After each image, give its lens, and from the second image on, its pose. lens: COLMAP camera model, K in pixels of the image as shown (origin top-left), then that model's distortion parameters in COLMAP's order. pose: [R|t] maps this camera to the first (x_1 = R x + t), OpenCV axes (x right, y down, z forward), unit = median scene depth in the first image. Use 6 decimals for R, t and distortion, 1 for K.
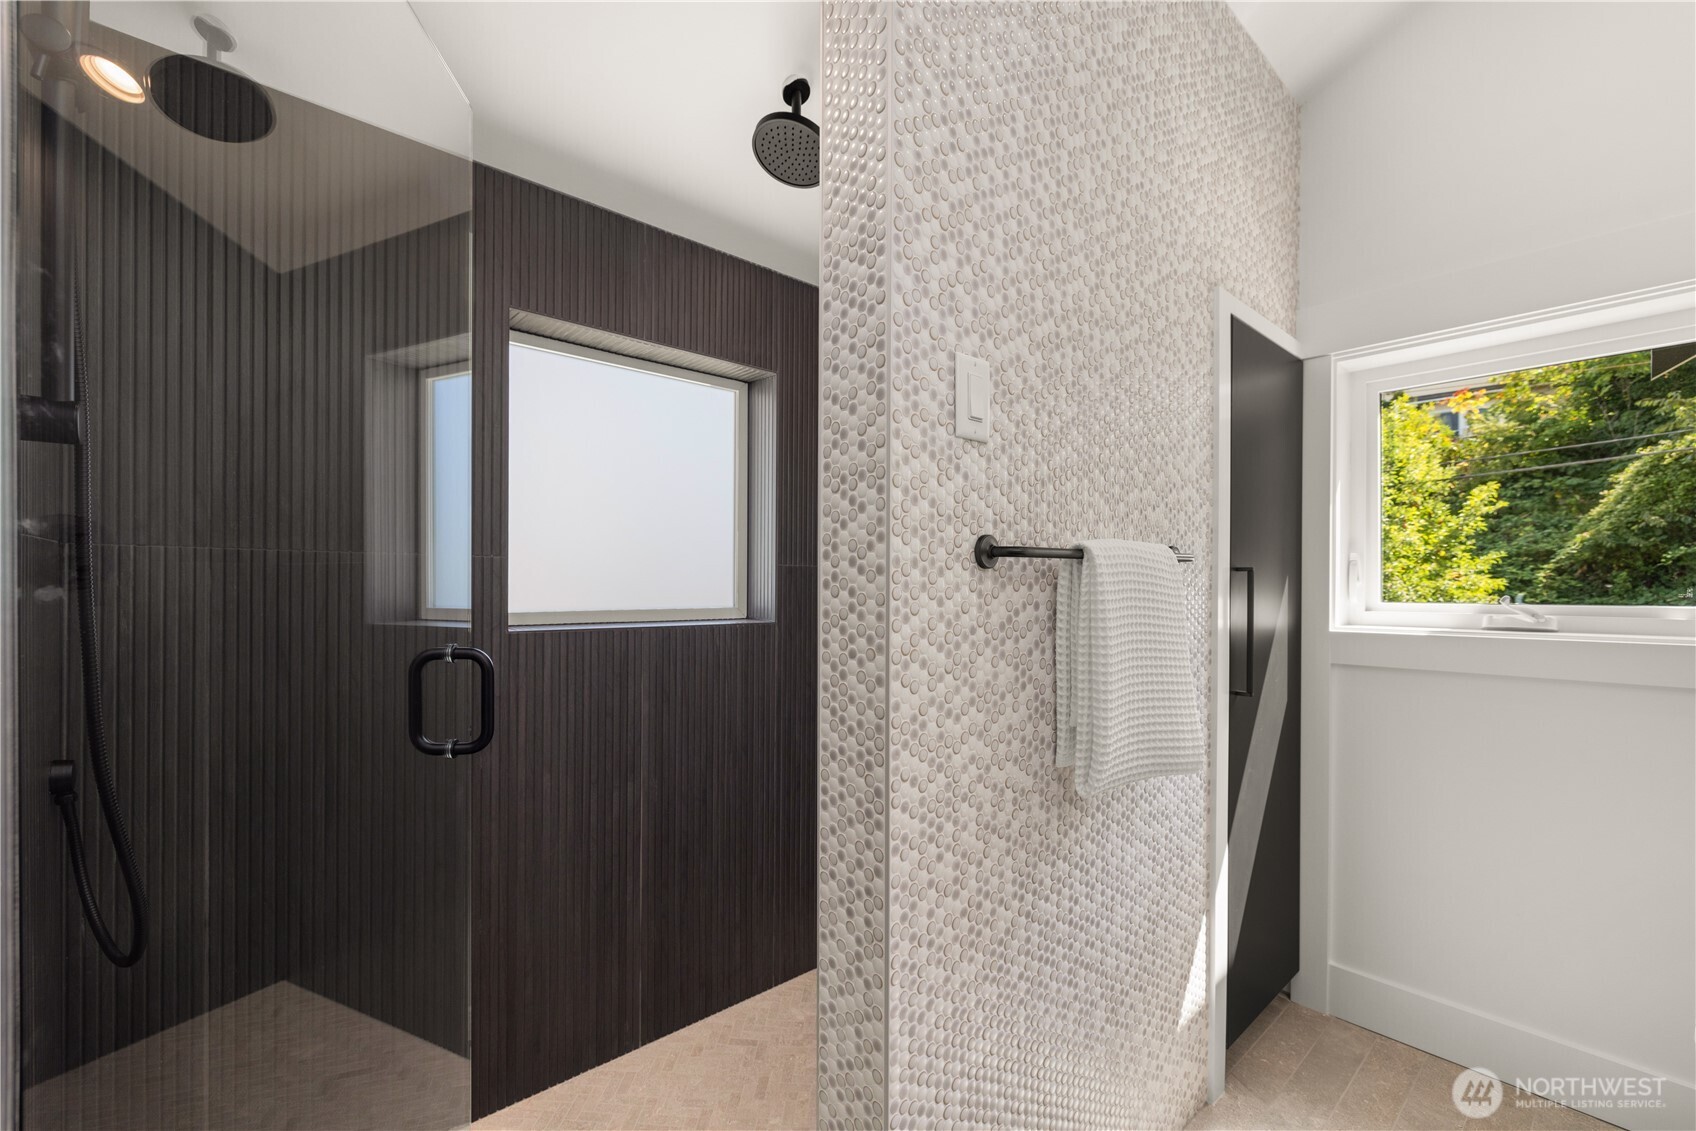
lens RADIAL K [[732.6, 0, 829.3], [0, 732.6, 585.6], [0, 0, 1]] dist [0.004739, 0.000208]
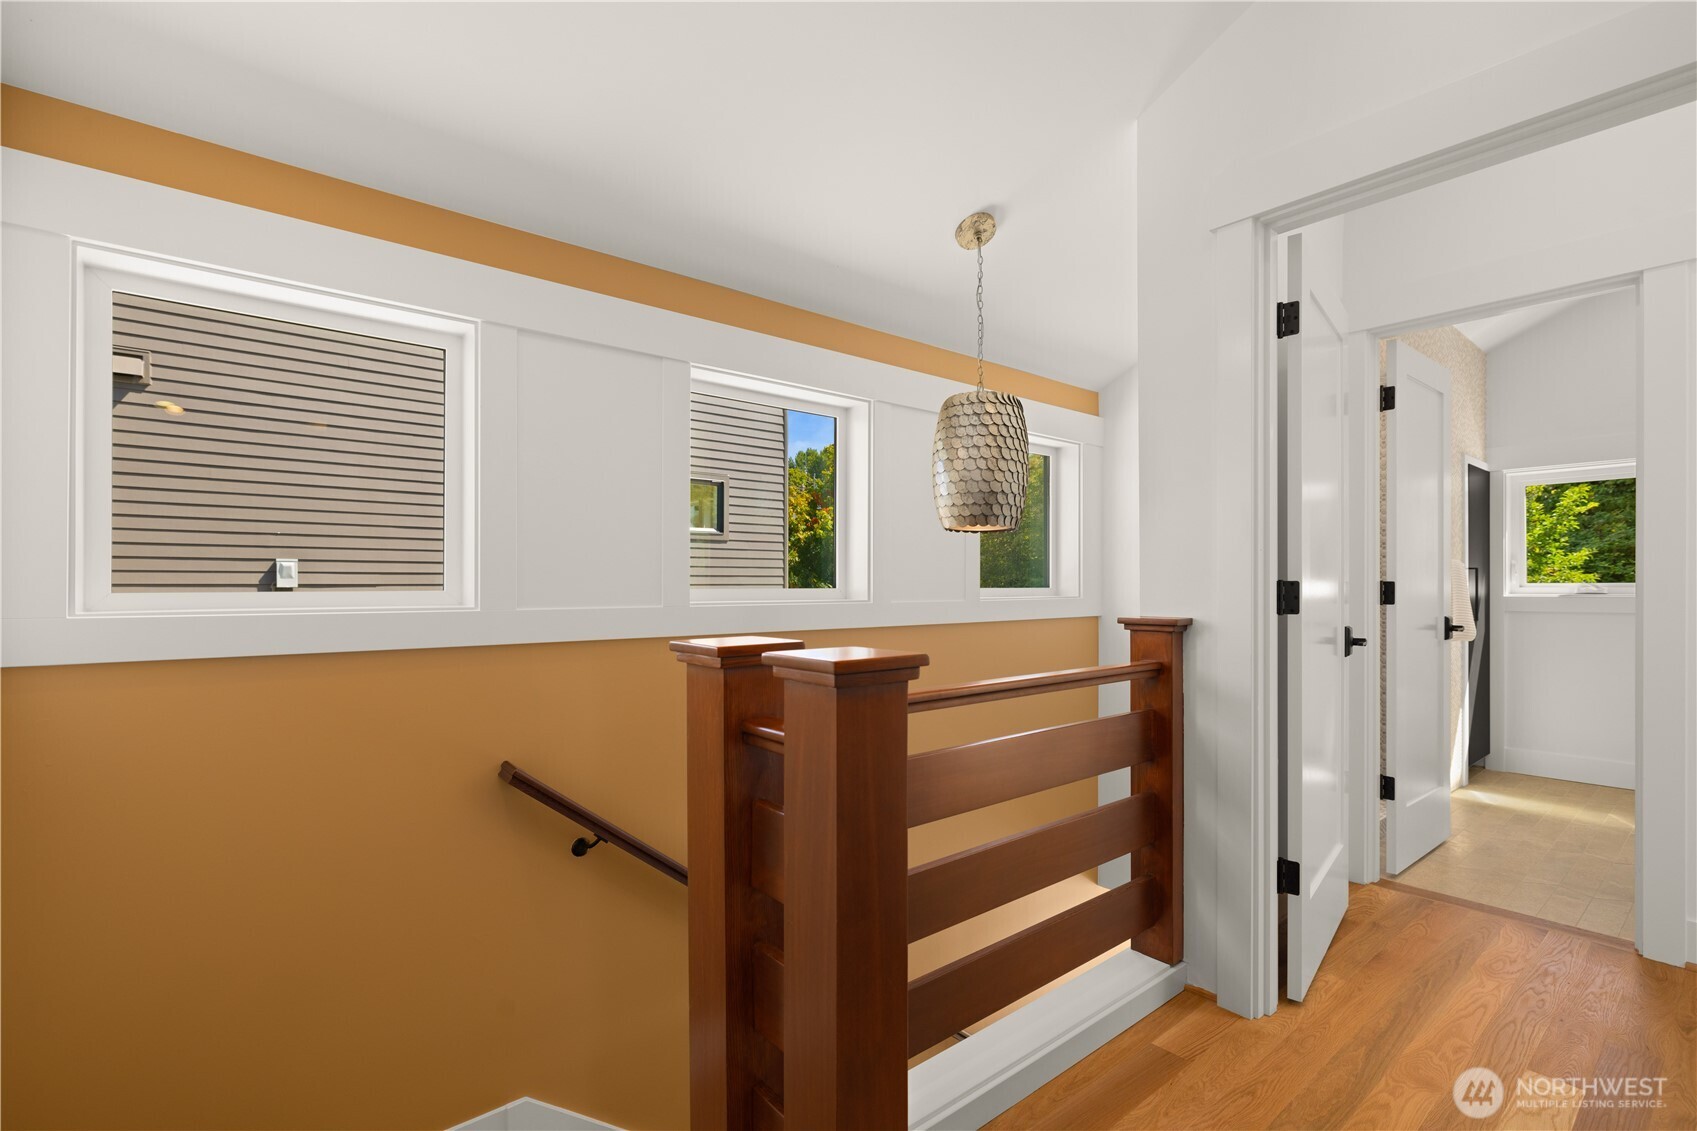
lens RADIAL K [[764.7, 0, 852.9], [0, 764.7, 575.8], [0, 0, 1]] dist [-0.003274, 0.000017]
pose [[0.999464, -0.002976, -0.032614, -0.126626], [0.002663, 0.999950, -0.009629, 0.001825], [0.032641, 0.009537, 0.999422, -0.143089]]
